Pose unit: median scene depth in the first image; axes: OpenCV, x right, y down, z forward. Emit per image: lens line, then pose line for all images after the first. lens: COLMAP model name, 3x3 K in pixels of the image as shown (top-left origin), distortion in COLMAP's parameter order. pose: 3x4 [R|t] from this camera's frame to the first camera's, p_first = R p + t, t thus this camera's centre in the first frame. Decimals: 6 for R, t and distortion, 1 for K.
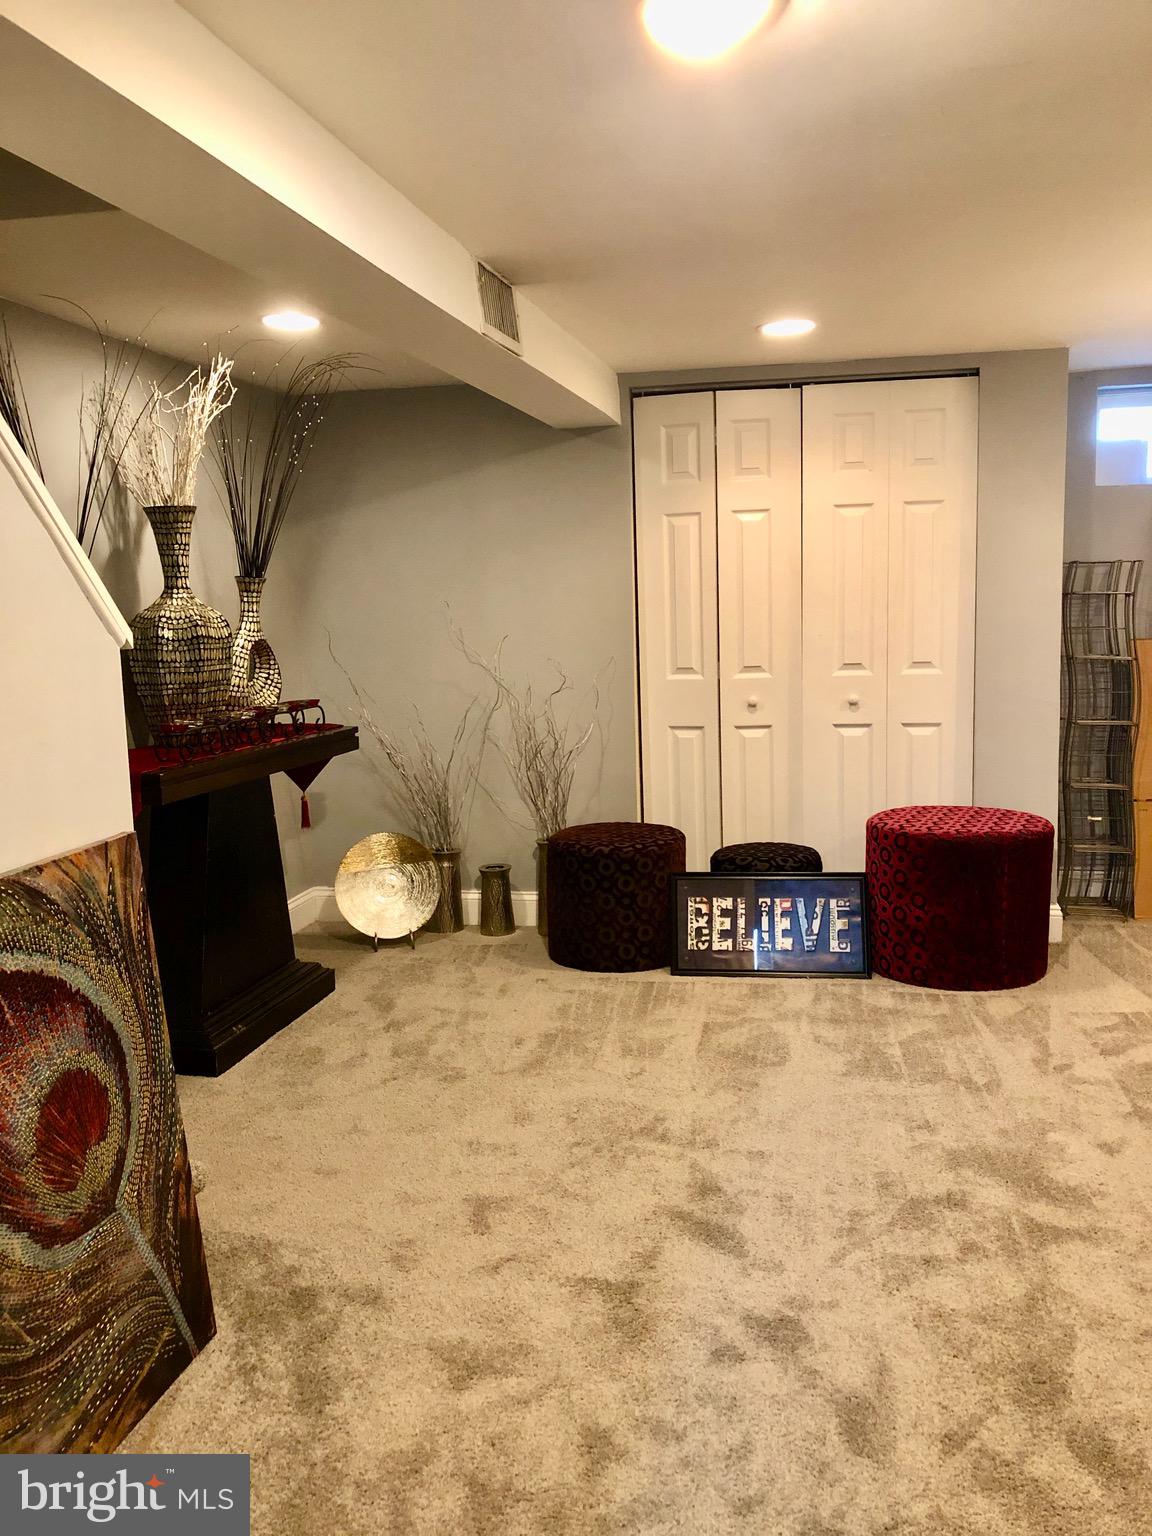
lens RADIAL K [[1250.0, 0, 576.0], [0, 1250.0, 768.0], [0, 0, 1]] dist [0.093998, -0.114868]
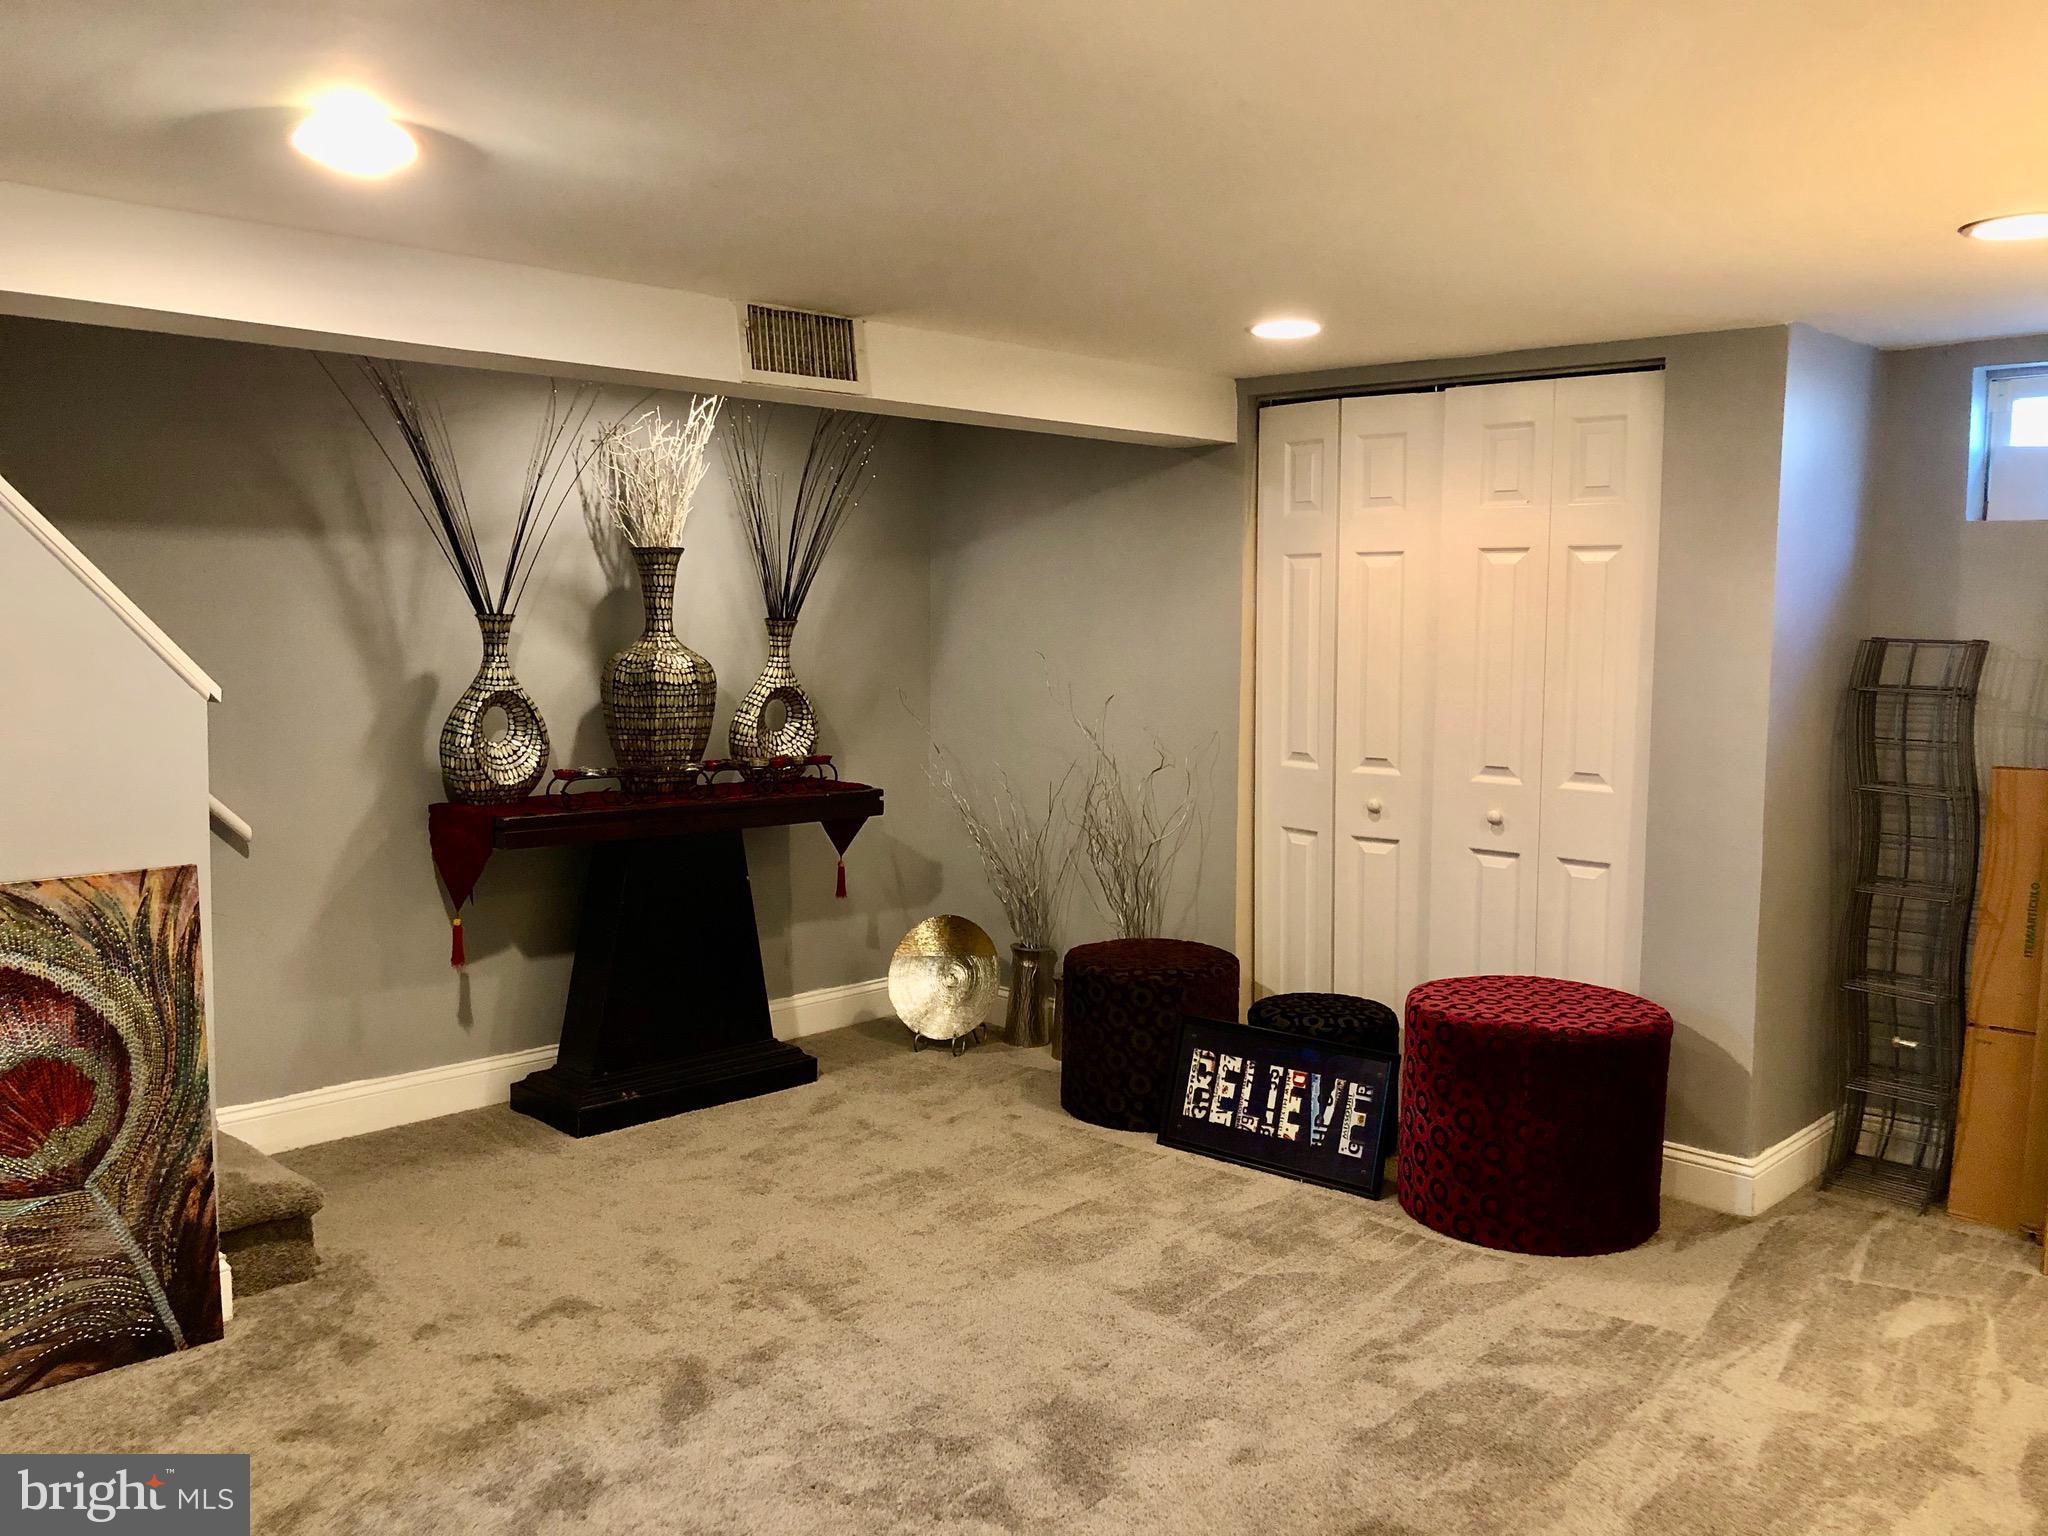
lens RADIAL K [[1666.7, 0, 1031.3], [0, 1666.7, 759.3], [0, 0, 1]] dist [0.093998, -0.114868]
pose [[0.849293, 0.082272, -0.521472, 0.540779], [-0.104795, 0.994398, -0.013789, -0.050864], [0.517416, 0.066358, 0.853157, 0.051659]]
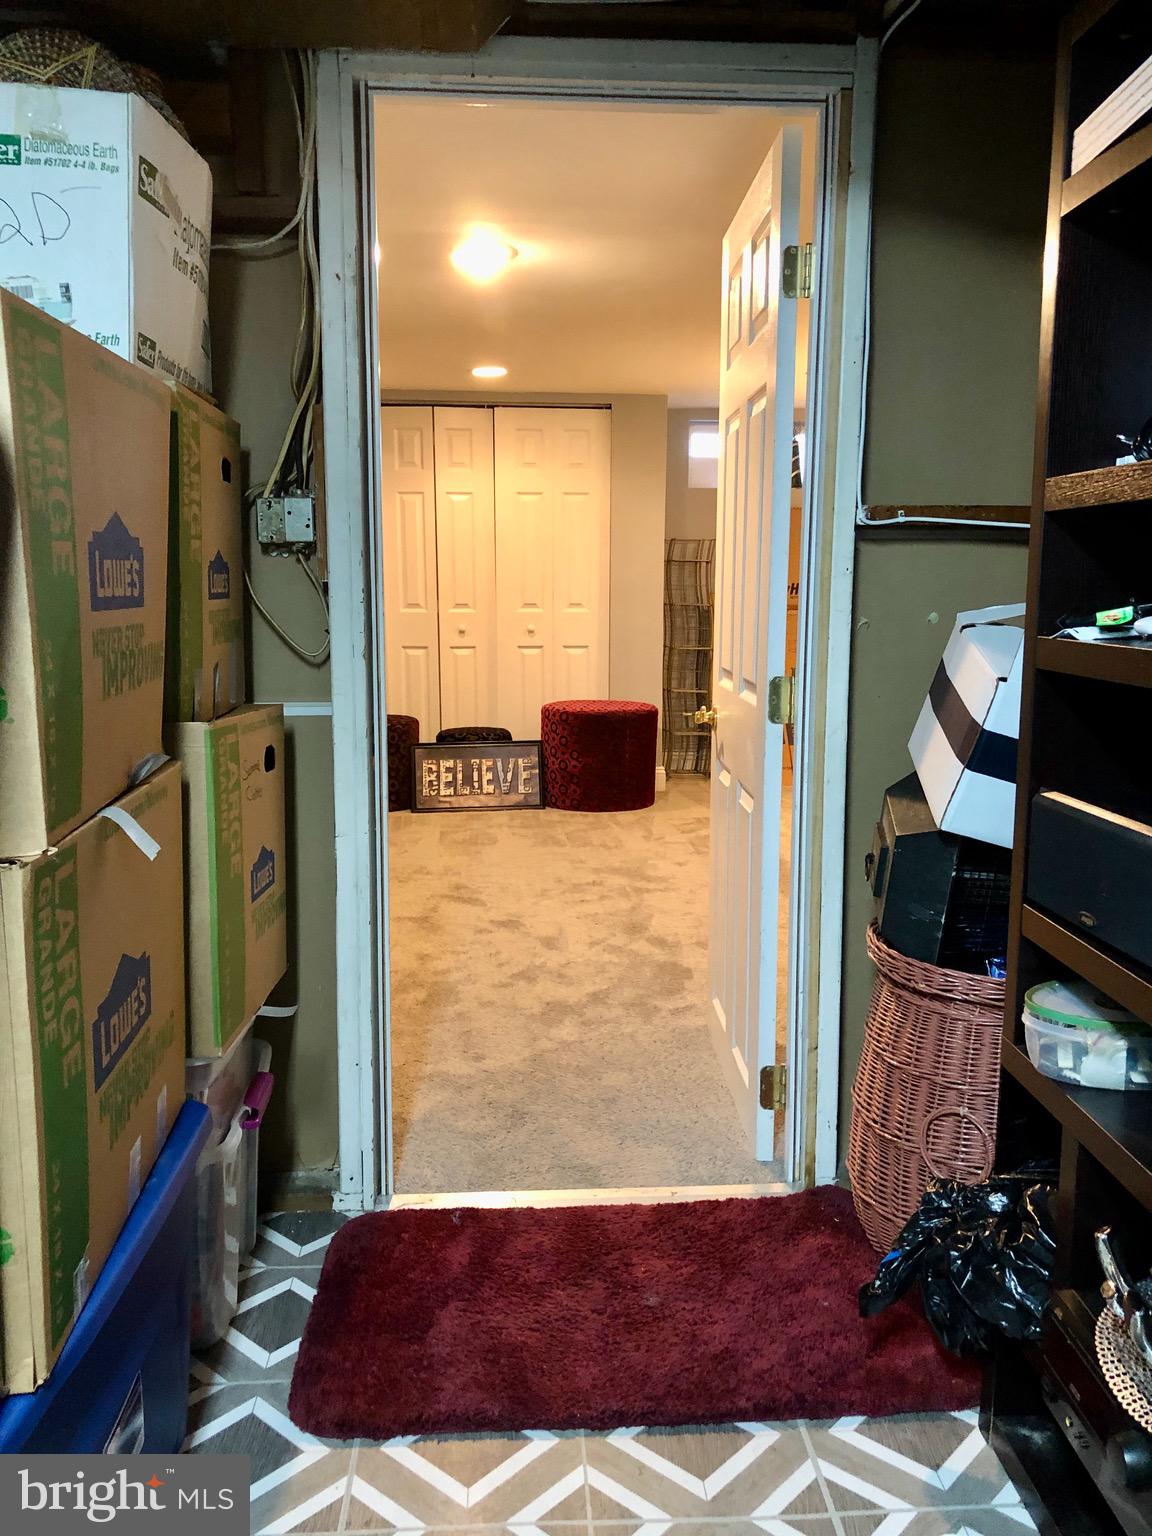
lens RADIAL K [[1240.1, 0, 547.7], [0, 1240.1, 765.0], [0, 0, 1]] dist [0.200414, -0.111476]
pose [[0.969085, -0.010731, 0.246493, -0.127314], [0.008431, 0.999911, 0.010382, 0.097115], [-0.246582, -0.007983, 0.969089, -0.437189]]
